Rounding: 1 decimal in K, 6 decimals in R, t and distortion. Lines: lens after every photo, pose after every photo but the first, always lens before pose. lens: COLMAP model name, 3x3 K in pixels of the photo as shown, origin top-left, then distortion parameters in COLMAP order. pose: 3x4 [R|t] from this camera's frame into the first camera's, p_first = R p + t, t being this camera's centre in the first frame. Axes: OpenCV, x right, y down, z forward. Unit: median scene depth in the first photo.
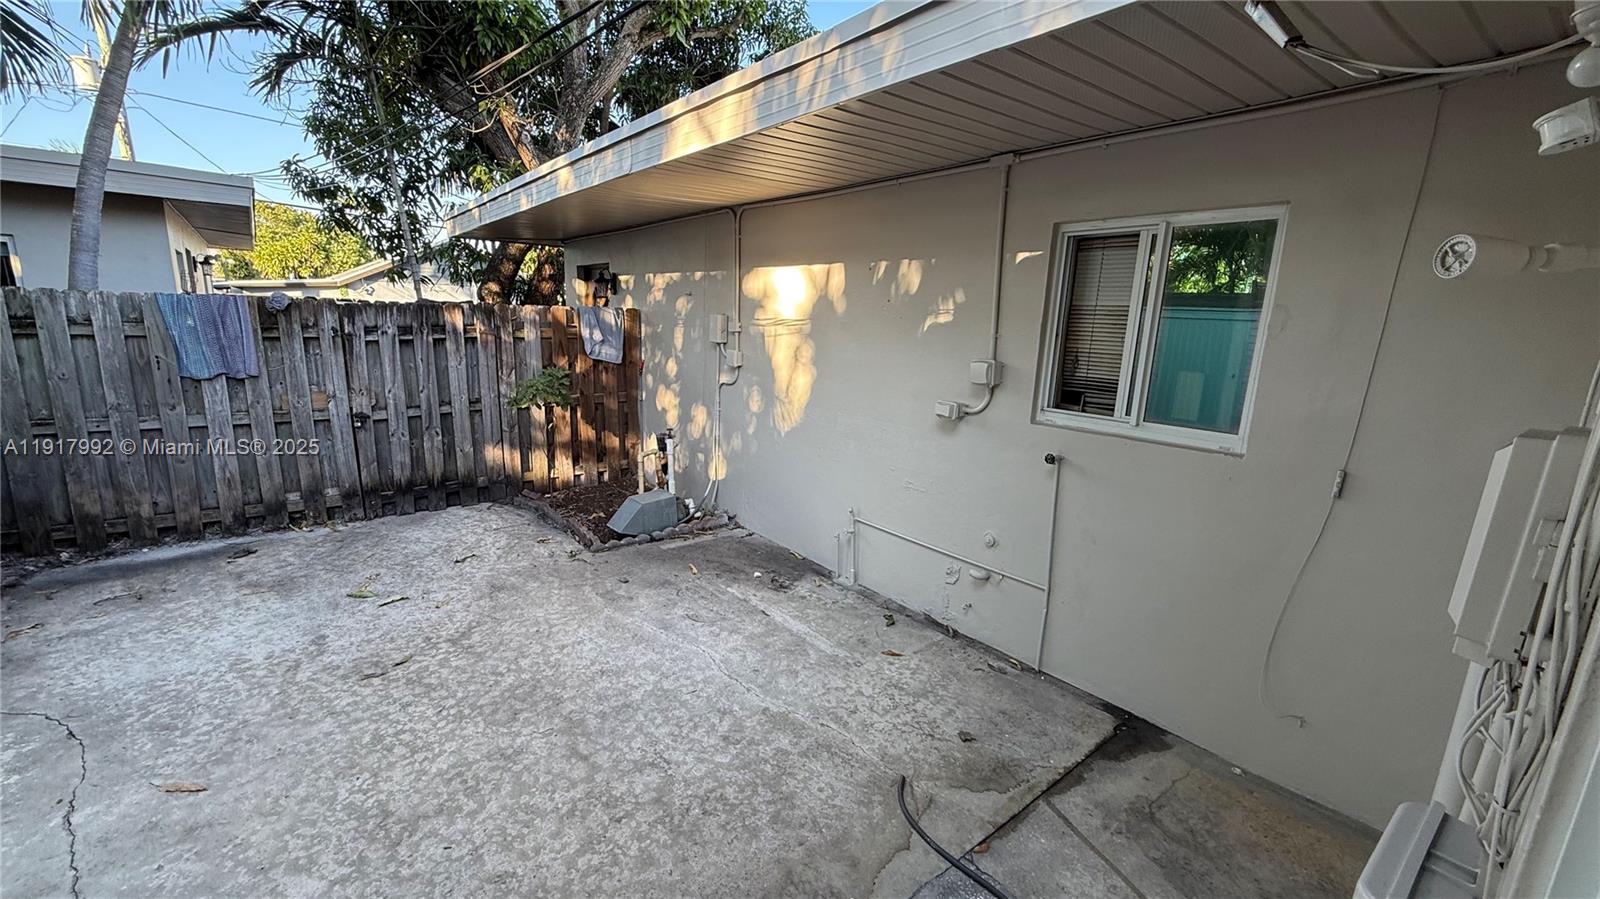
lens RADIAL K [[636.5, 0, 796.6], [0, 636.5, 453.9], [0, 0, 1]] dist [-0.000168, -0.000080]
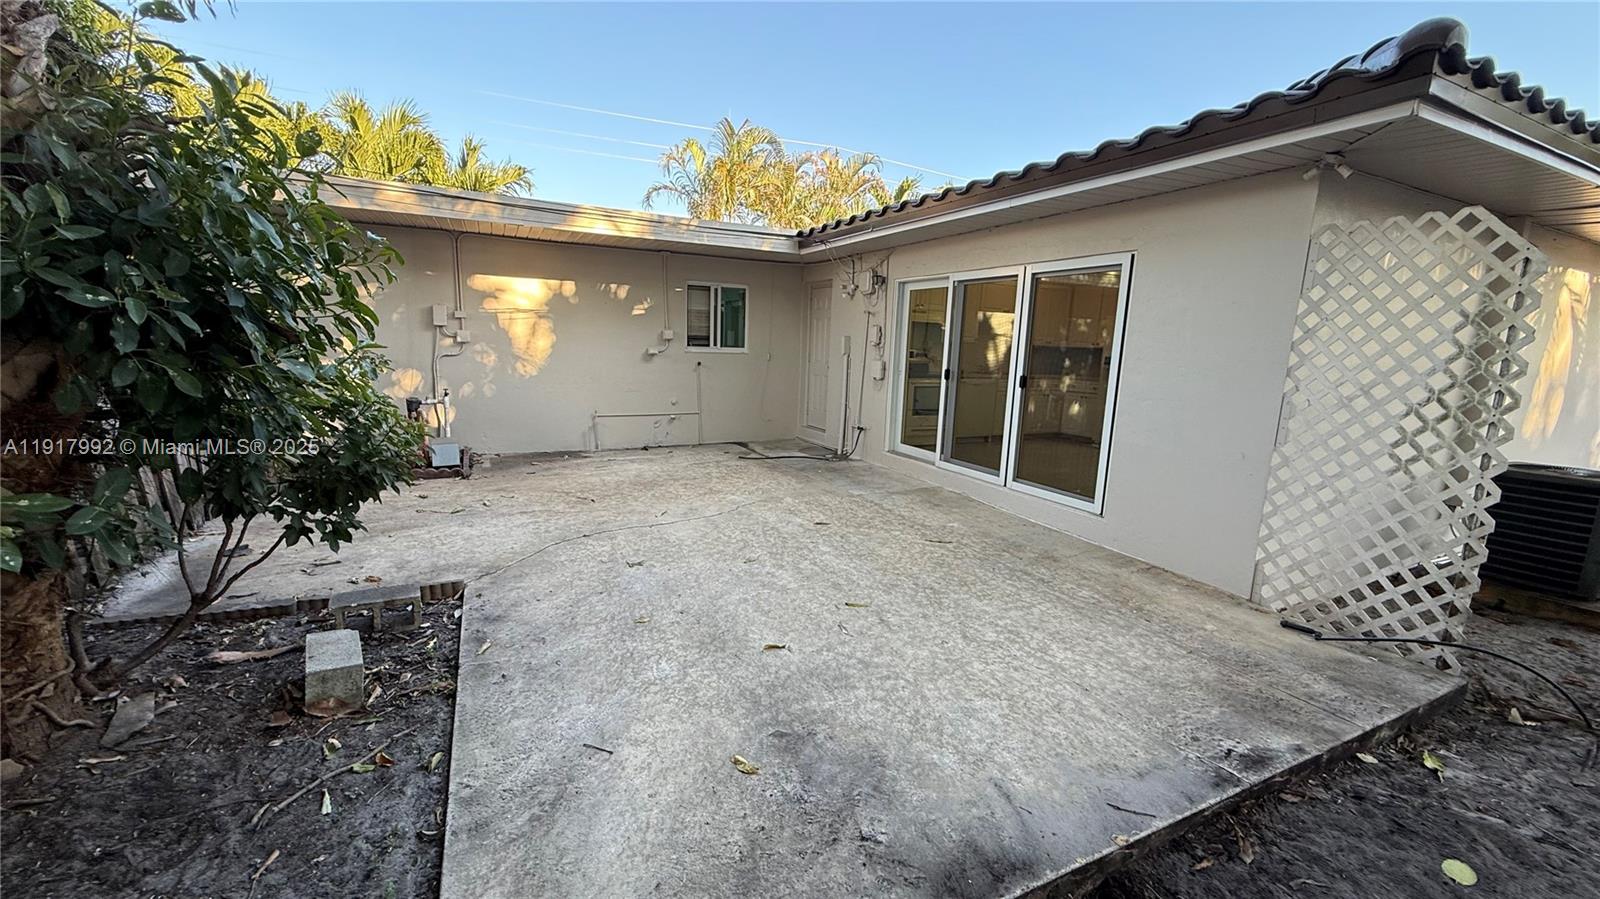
lens RADIAL K [[636.5, 0, 796.6], [0, 636.5, 453.9], [0, 0, 1]] dist [-0.000168, -0.000080]
pose [[0.222501, -0.201357, 0.953912, -1.442608], [0.180367, 0.970051, 0.162693, 0.010587], [-0.958103, 0.135855, 0.252155, -0.043512]]
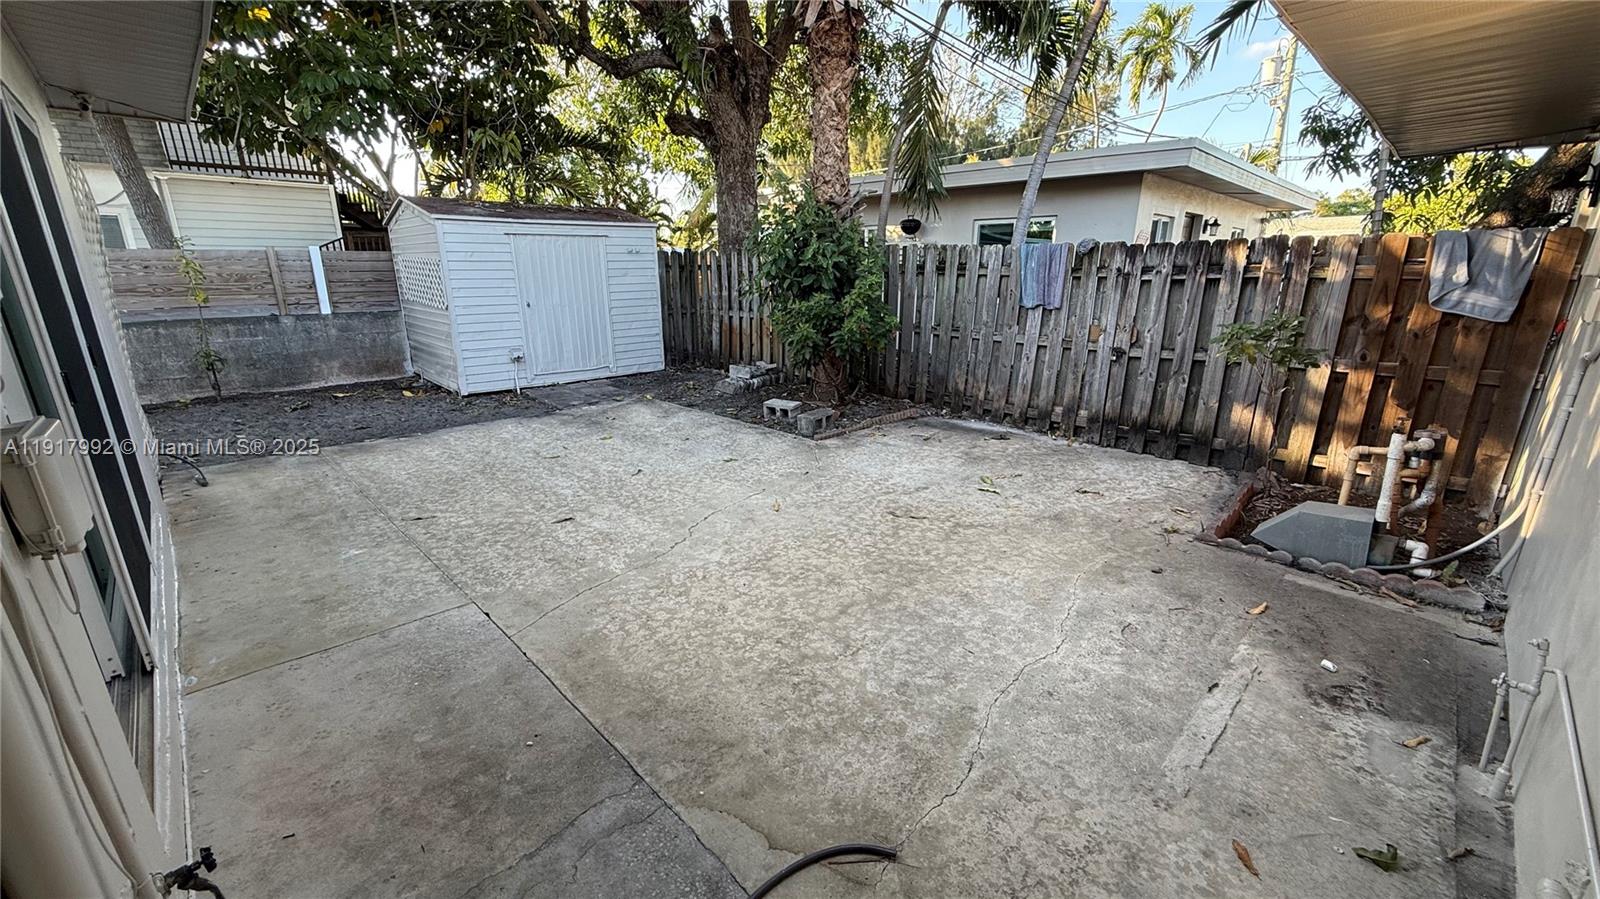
lens RADIAL K [[636.5, 0, 796.6], [0, 636.5, 453.9], [0, 0, 1]] dist [-0.000168, -0.000080]
pose [[0.087992, 0.247512, -0.964881, 0.375355], [-0.208241, 0.951806, 0.225168, -0.023554], [0.974111, 0.181115, 0.135293, 0.369962]]
